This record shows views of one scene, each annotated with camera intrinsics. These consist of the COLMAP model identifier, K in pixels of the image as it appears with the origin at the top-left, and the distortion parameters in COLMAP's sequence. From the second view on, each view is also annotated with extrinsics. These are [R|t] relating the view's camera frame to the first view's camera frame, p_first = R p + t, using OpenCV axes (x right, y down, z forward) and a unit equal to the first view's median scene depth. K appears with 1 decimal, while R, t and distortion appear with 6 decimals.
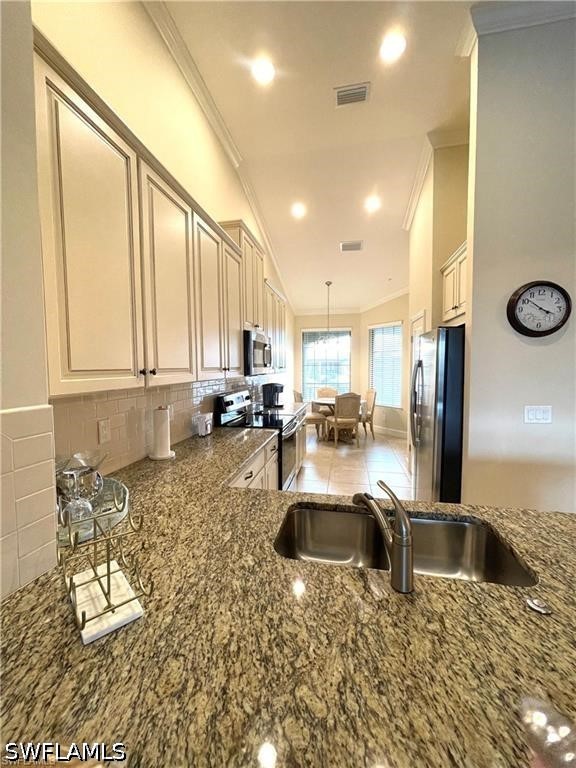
lens RADIAL K [[309.9, 0, 287.2], [0, 309.9, 382.1], [0, 0, 1]] dist [-0.006152, 0.000612]
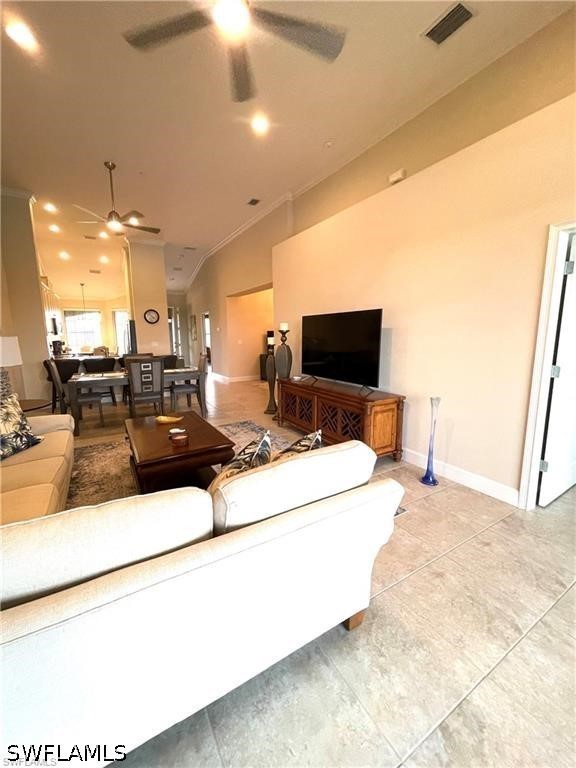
lens RADIAL K [[309.9, 0, 283.4], [0, 309.9, 380.4], [0, 0, 1]] dist [-0.006152, 0.000612]
pose [[0.755397, -0.095626, 0.648252, -0.688078], [0.033622, 0.993647, 0.107398, 0.256898], [-0.654404, -0.059333, 0.753814, -3.930465]]
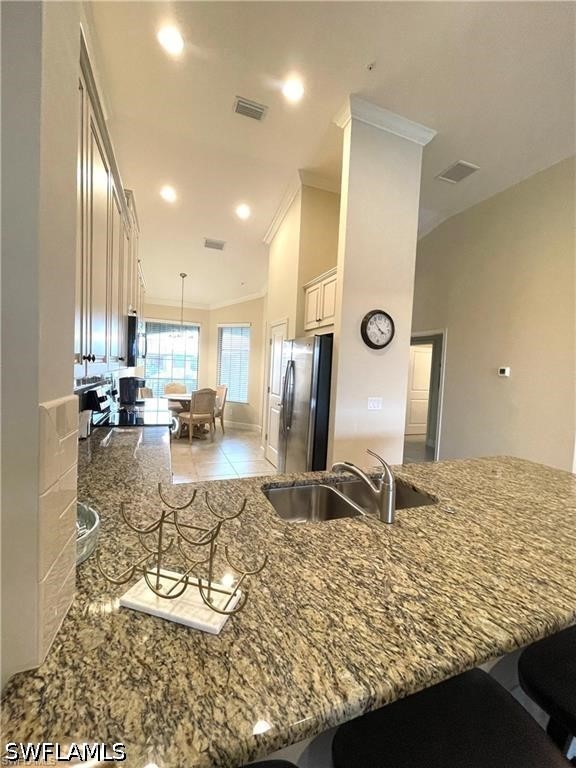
lens RADIAL K [[309.9, 0, 287.0], [0, 309.9, 382.0], [0, 0, 1]] dist [-0.006152, 0.000612]
pose [[0.842825, 0.018696, 0.537862, -0.384185], [-0.023693, 0.999716, 0.002376, 0.013620], [-0.537665, -0.014746, 0.843029, 0.022627]]
